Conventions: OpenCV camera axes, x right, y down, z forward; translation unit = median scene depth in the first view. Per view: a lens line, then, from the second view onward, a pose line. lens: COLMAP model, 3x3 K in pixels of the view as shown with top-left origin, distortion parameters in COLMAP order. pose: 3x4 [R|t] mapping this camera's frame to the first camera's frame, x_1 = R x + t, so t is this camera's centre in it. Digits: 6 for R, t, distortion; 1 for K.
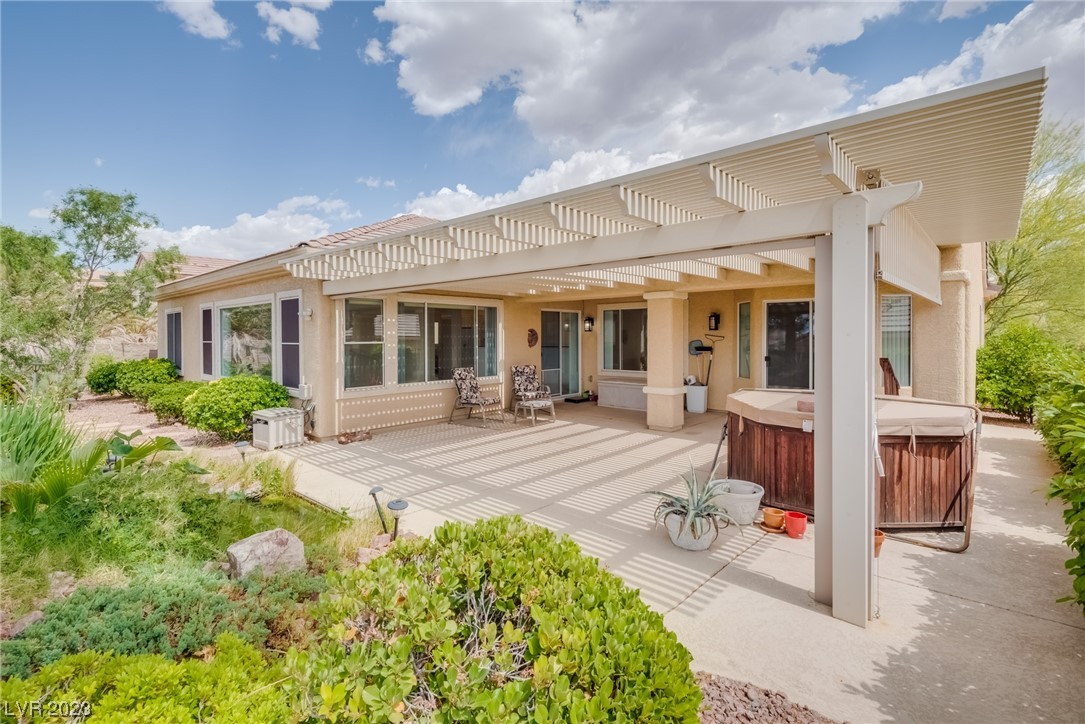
lens RADIAL K [[492.6, 0, 540.7], [0, 492.6, 354.9], [0, 0, 1]] dist [0.025828, -0.015898]
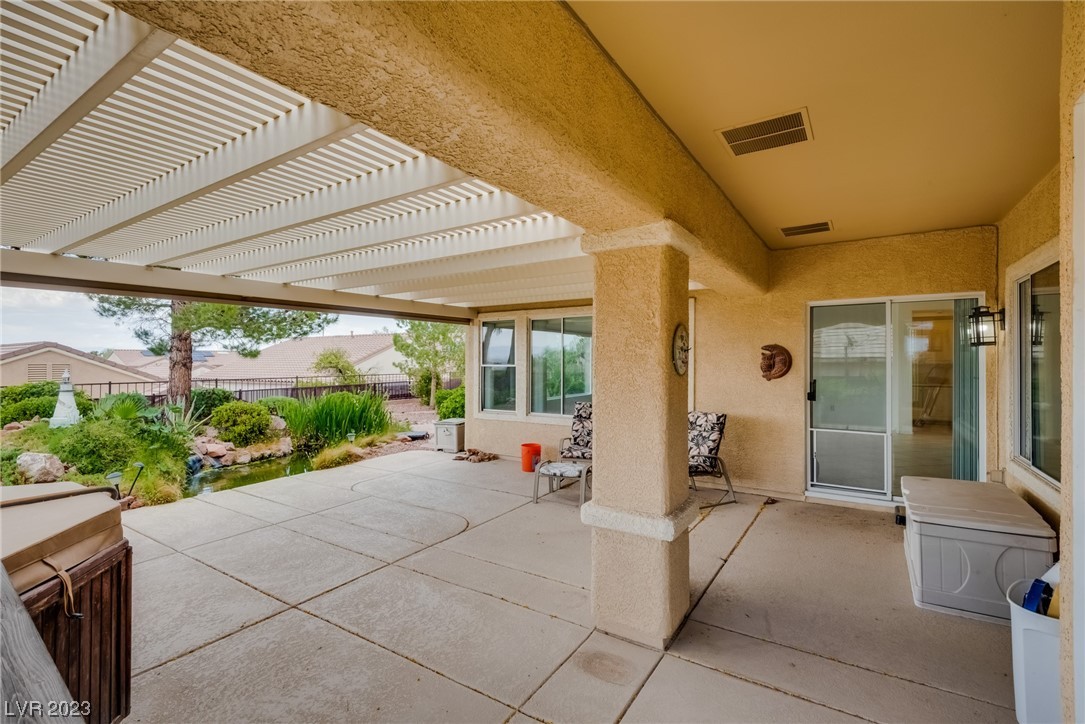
lens RADIAL K [[492.6, 0, 540.7], [0, 492.6, 354.9], [0, 0, 1]] dist [0.025828, -0.015898]
pose [[0.149005, 0.003724, -0.988829, 0.751824], [-0.027428, 0.999624, -0.000368, -0.056202], [0.988456, 0.027177, 0.149051, 1.083654]]
